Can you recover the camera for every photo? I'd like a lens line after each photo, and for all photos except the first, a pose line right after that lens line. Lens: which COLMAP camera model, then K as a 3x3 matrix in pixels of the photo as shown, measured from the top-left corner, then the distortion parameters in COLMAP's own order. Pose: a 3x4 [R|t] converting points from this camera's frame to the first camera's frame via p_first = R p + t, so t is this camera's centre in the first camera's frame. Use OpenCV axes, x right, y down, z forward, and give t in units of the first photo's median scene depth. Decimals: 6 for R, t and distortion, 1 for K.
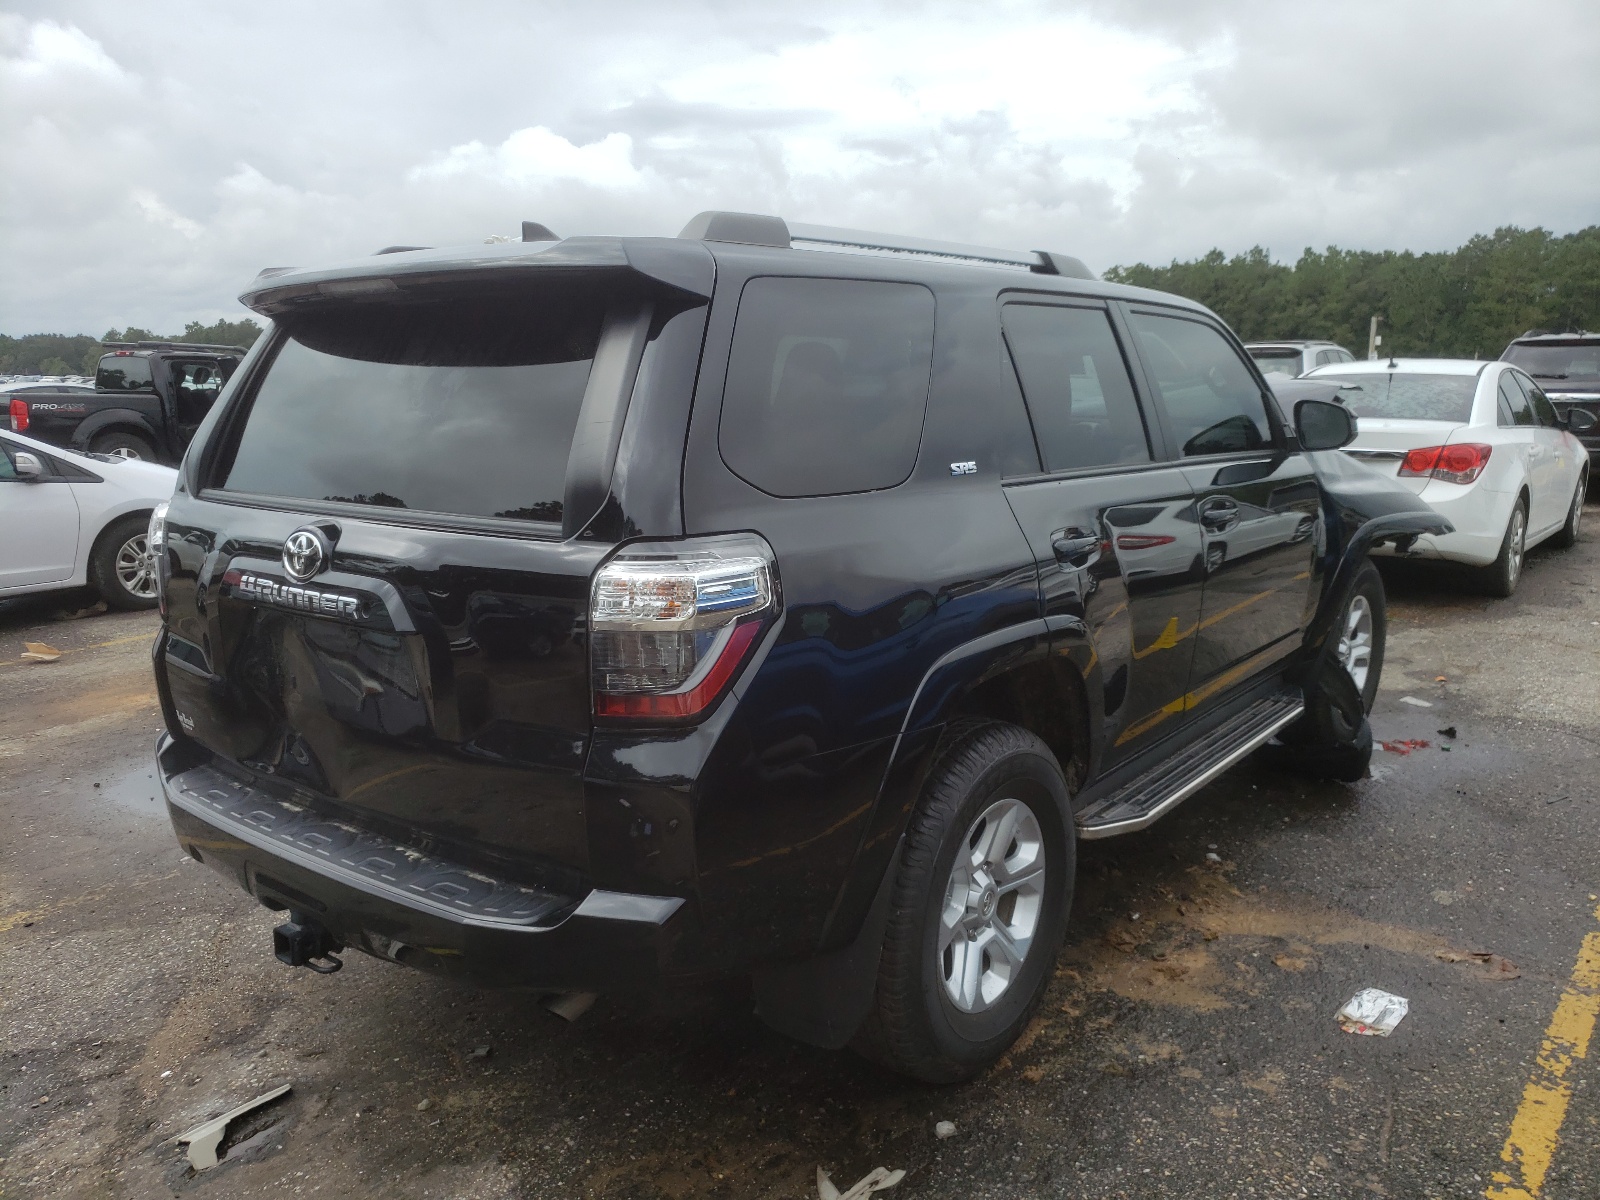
lens RADIAL K [[1248.1, 0, 806.2], [0, 1248.1, 609.6], [0, 0, 1]] dist [0.006488, 0.012443]
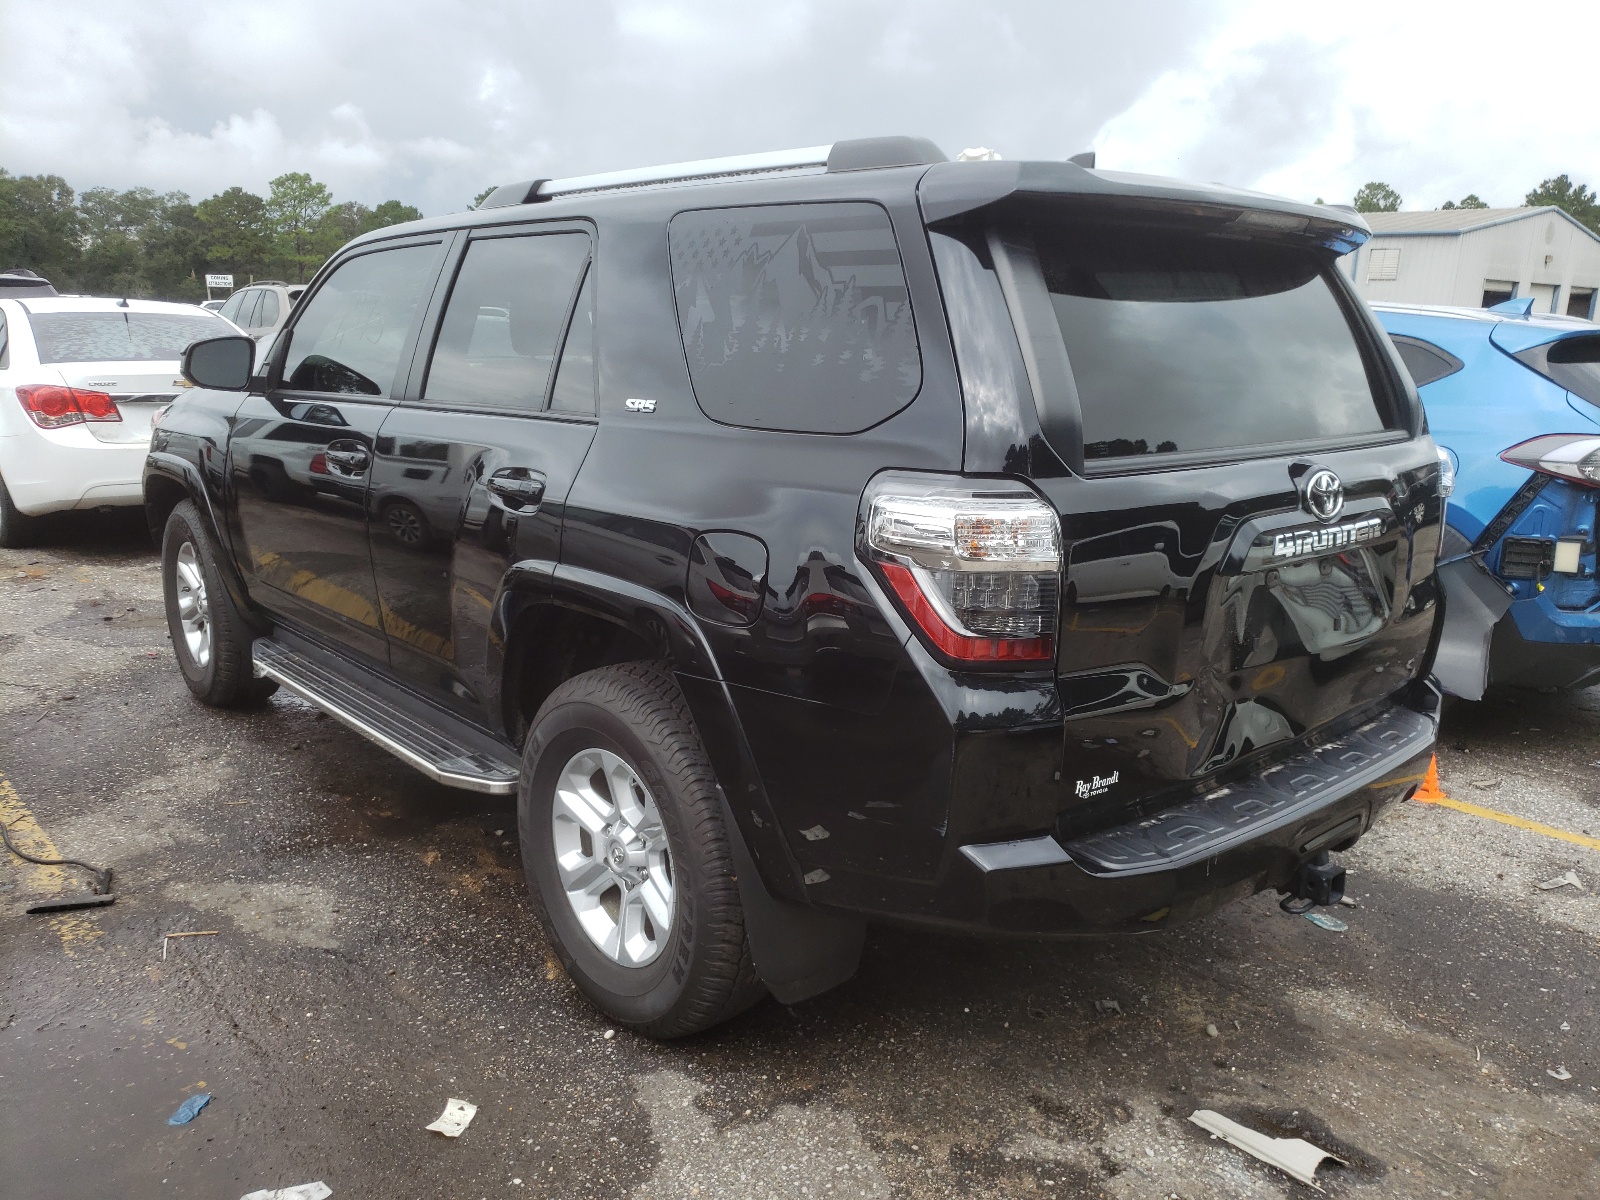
lens RADIAL K [[1248.1, 0, 801.7], [0, 1248.1, 585.7], [0, 0, 1]] dist [0.006488, 0.012443]
pose [[0.167809, -0.186053, 0.968104, -1.317061], [0.161330, 0.973973, 0.159216, -0.180841], [-0.972529, 0.129466, 0.193457, 1.110088]]
